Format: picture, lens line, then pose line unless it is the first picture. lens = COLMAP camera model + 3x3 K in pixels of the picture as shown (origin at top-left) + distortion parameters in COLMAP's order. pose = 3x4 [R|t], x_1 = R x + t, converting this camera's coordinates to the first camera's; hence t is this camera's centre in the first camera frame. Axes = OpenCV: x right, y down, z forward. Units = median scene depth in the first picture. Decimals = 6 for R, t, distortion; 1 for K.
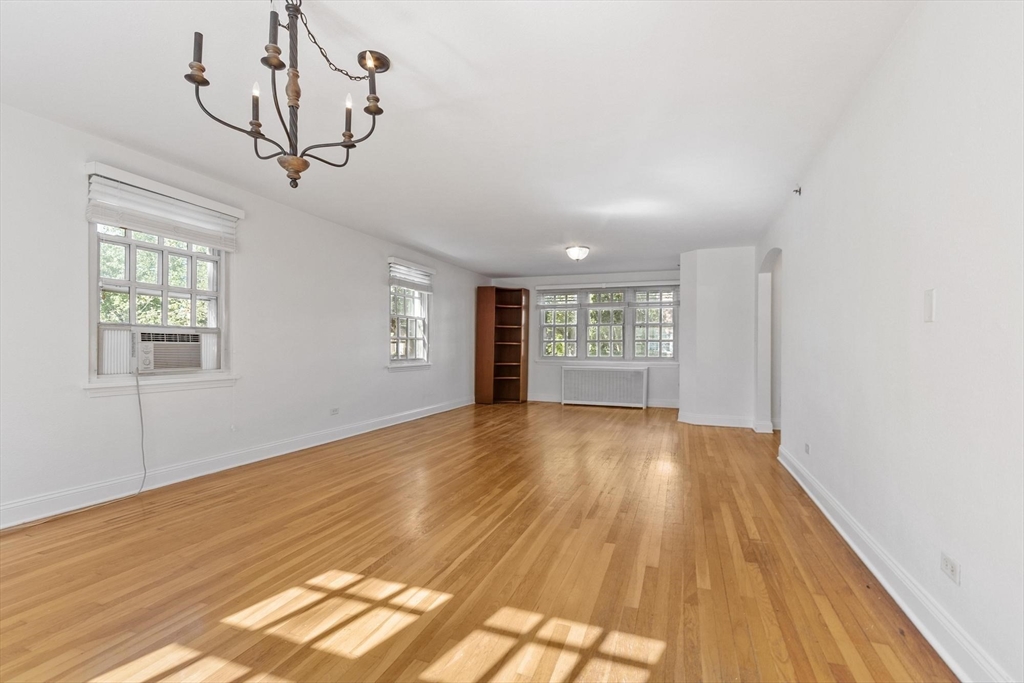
lens RADIAL K [[457.0, 0, 509.8], [0, 457.0, 349.8], [0, 0, 1]] dist [-0.002591, -0.000582]
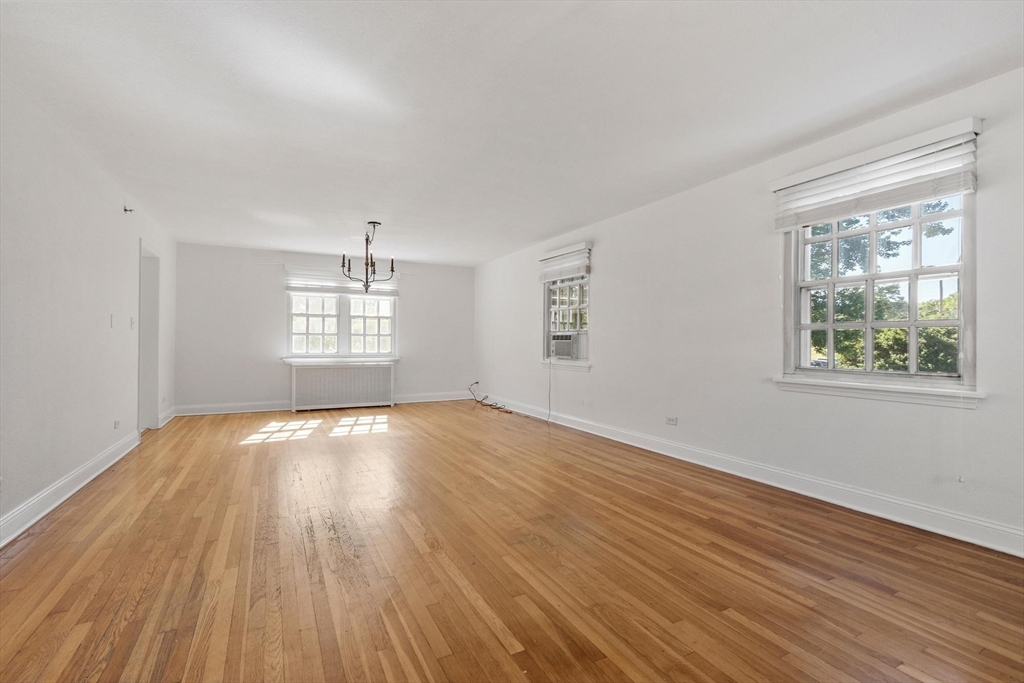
lens RADIAL K [[457.0, 0, 516.5], [0, 457.0, 342.5], [0, 0, 1]] dist [-0.002591, -0.000582]
pose [[-0.661303, -0.005855, -0.750096, 0.884696], [-0.011466, 0.999932, 0.002303, -0.014278], [0.750031, 0.010123, -0.661325, 2.765043]]
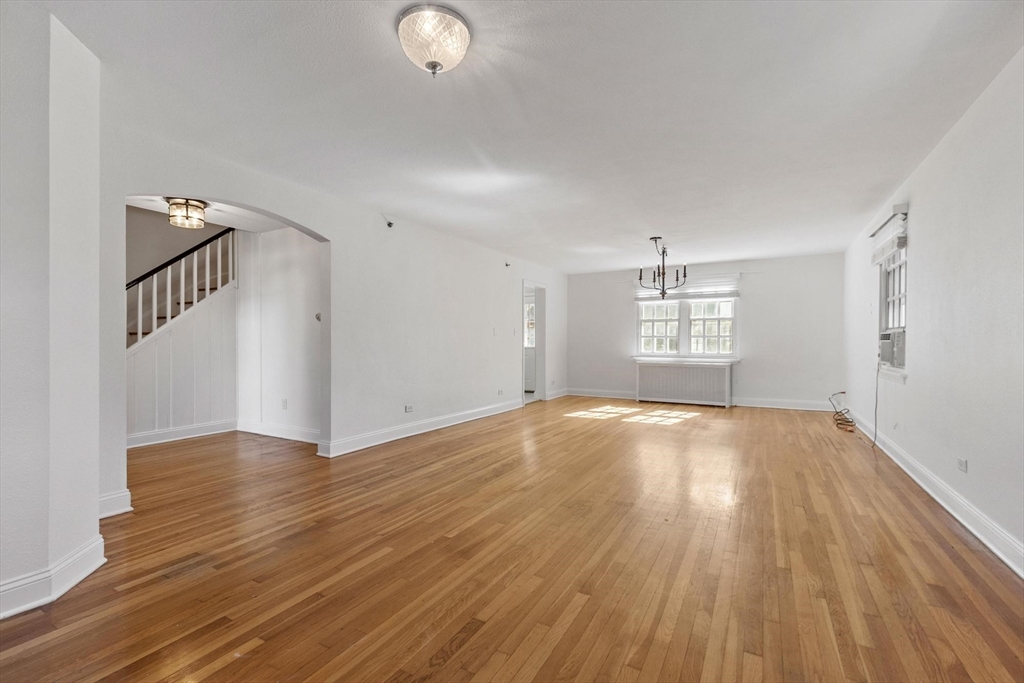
lens RADIAL K [[457.0, 0, 516.4], [0, 457.0, 342.7], [0, 0, 1]] dist [-0.002591, -0.000582]
pose [[-0.987371, -0.005480, 0.158332, 0.074713], [-0.004426, 0.999966, 0.007007, -0.020115], [-0.158365, 0.006218, -0.987361, 3.339278]]
